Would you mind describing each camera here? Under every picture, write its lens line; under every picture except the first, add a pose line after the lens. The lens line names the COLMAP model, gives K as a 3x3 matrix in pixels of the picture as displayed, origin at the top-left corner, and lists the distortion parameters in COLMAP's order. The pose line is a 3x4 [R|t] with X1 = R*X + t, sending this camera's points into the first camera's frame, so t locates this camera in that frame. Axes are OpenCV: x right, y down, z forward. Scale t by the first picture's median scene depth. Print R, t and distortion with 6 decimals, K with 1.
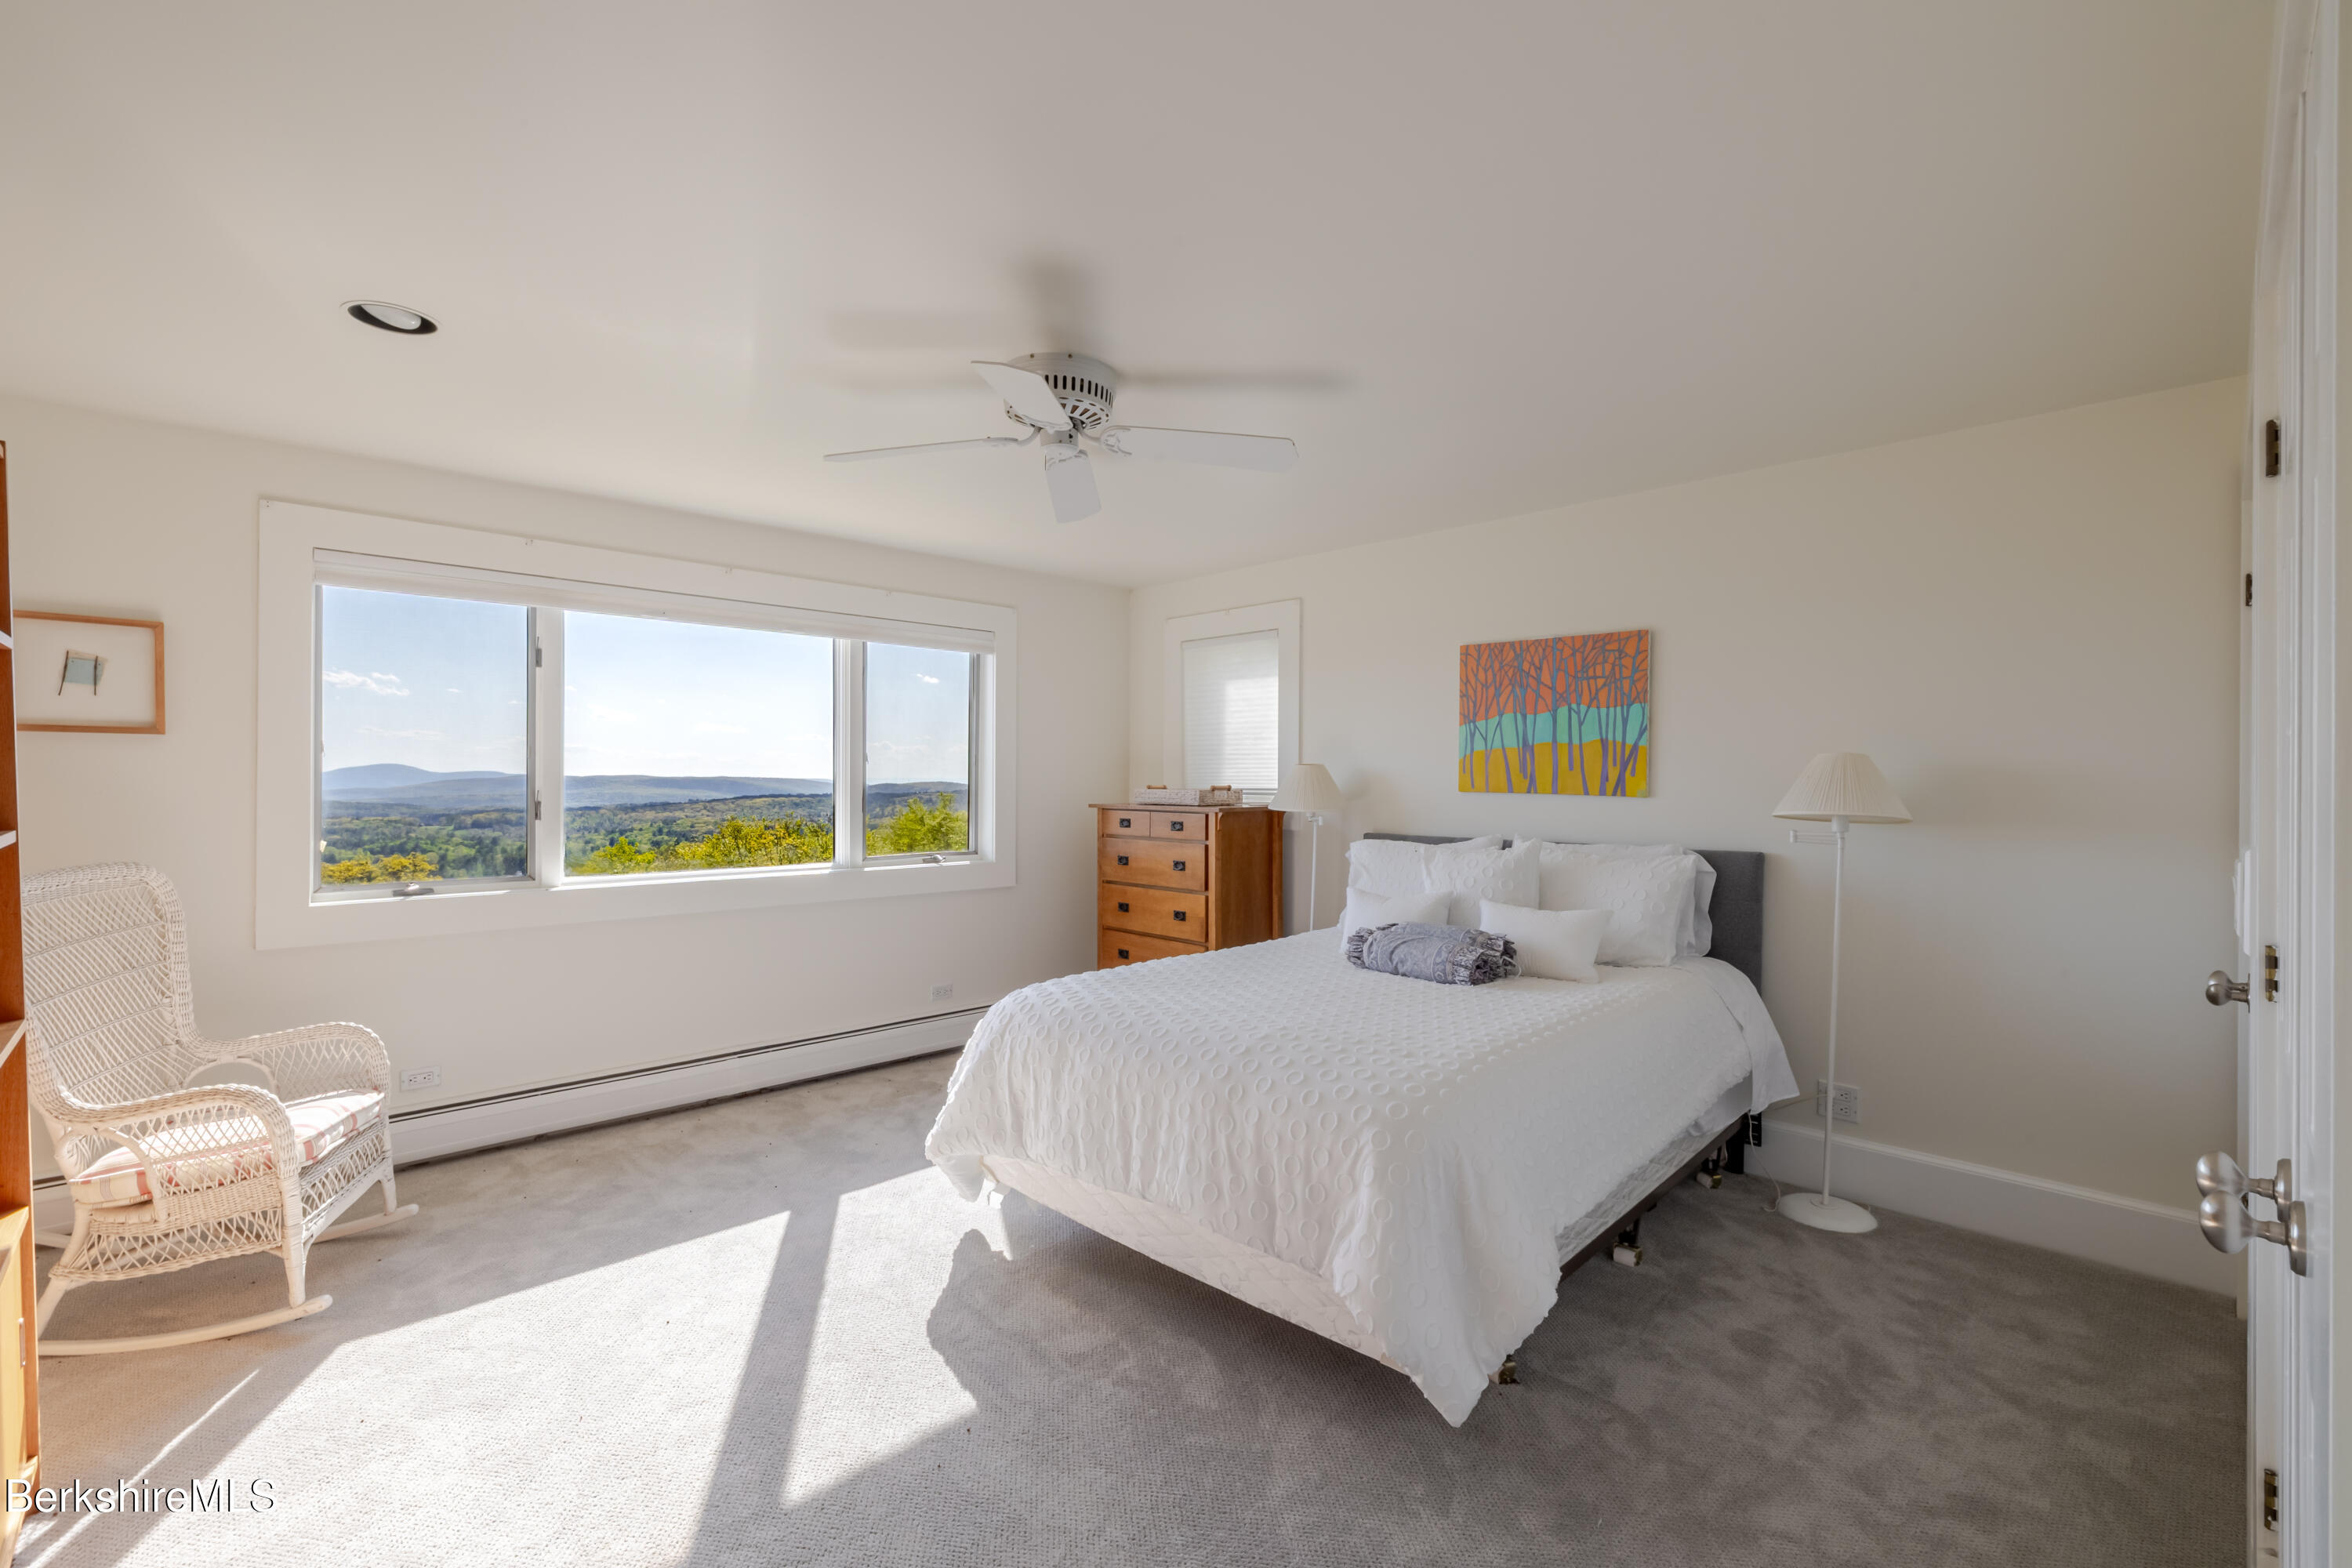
lens RADIAL K [[1032.5, 0, 1163.3], [0, 1032.5, 779.2], [0, 0, 1]] dist [0.007980, -0.000299]
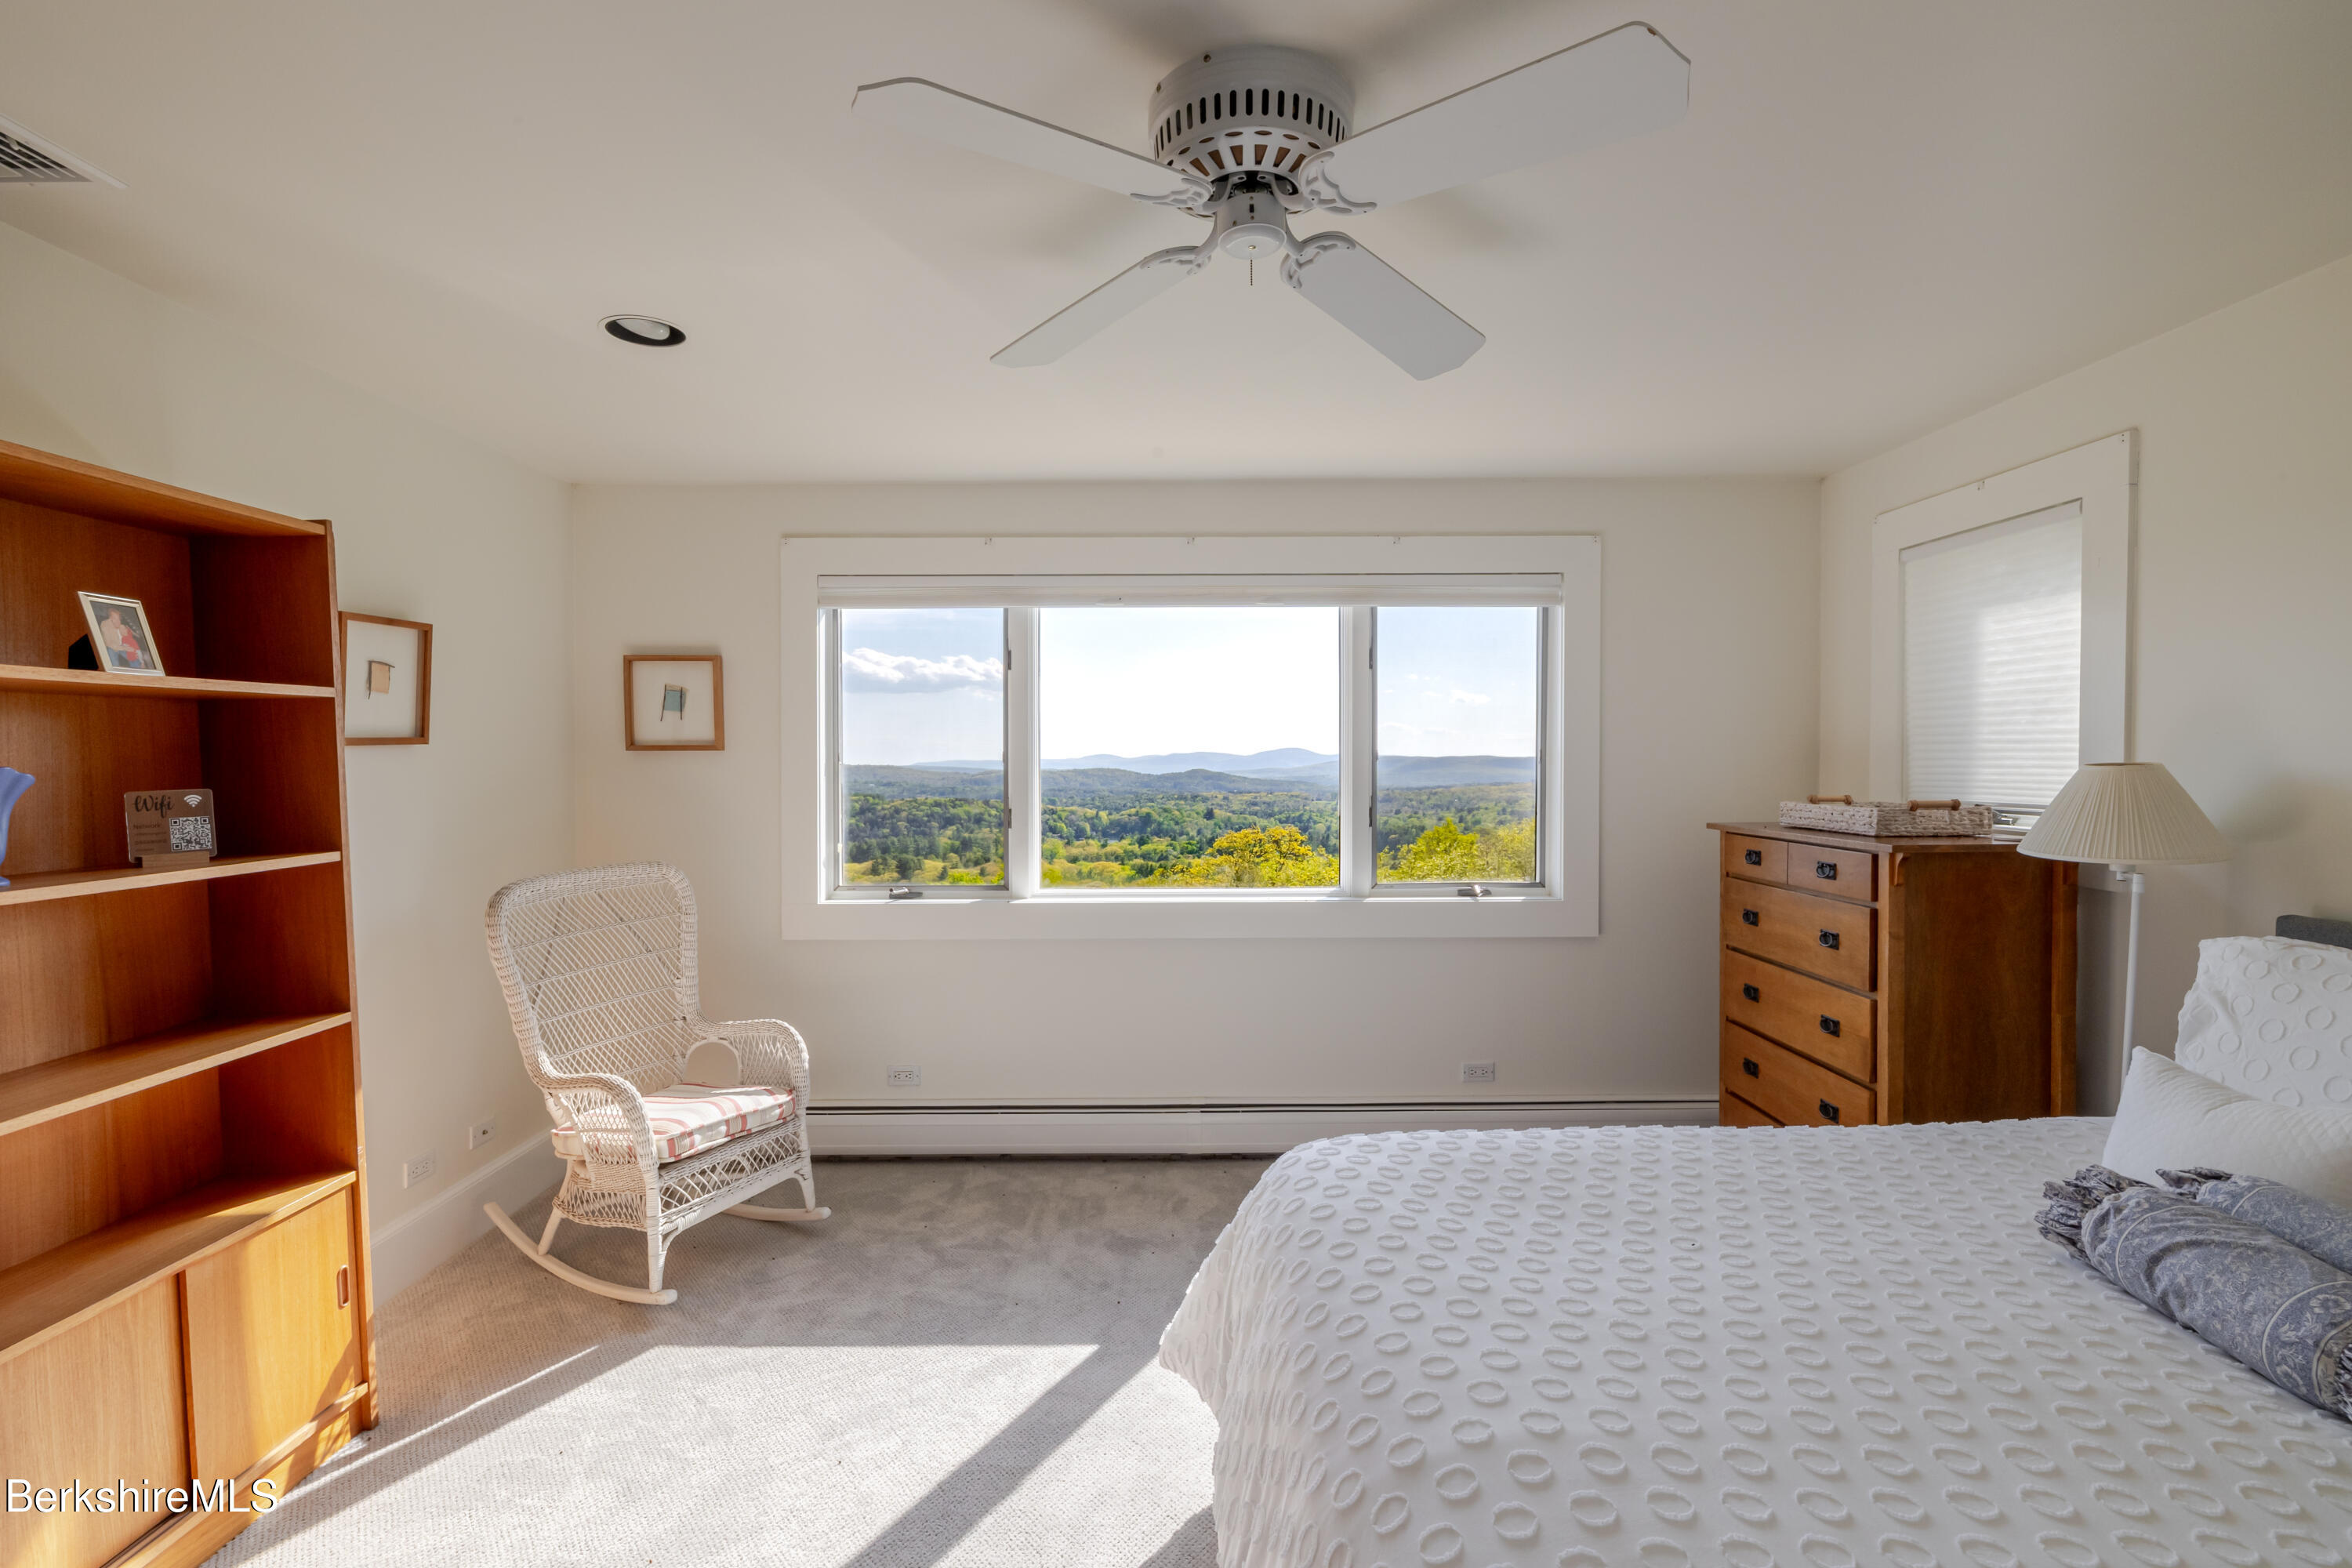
lens RADIAL K [[1065.4, 0, 1191.7], [0, 1065.4, 775.4], [0, 0, 1]] dist [-0.006168, 0.000737]
pose [[0.719907, 0.005281, -0.694051, 0.222176], [0.006944, 0.999866, 0.014811, -0.024757], [0.694036, -0.015482, 0.719774, 0.427231]]
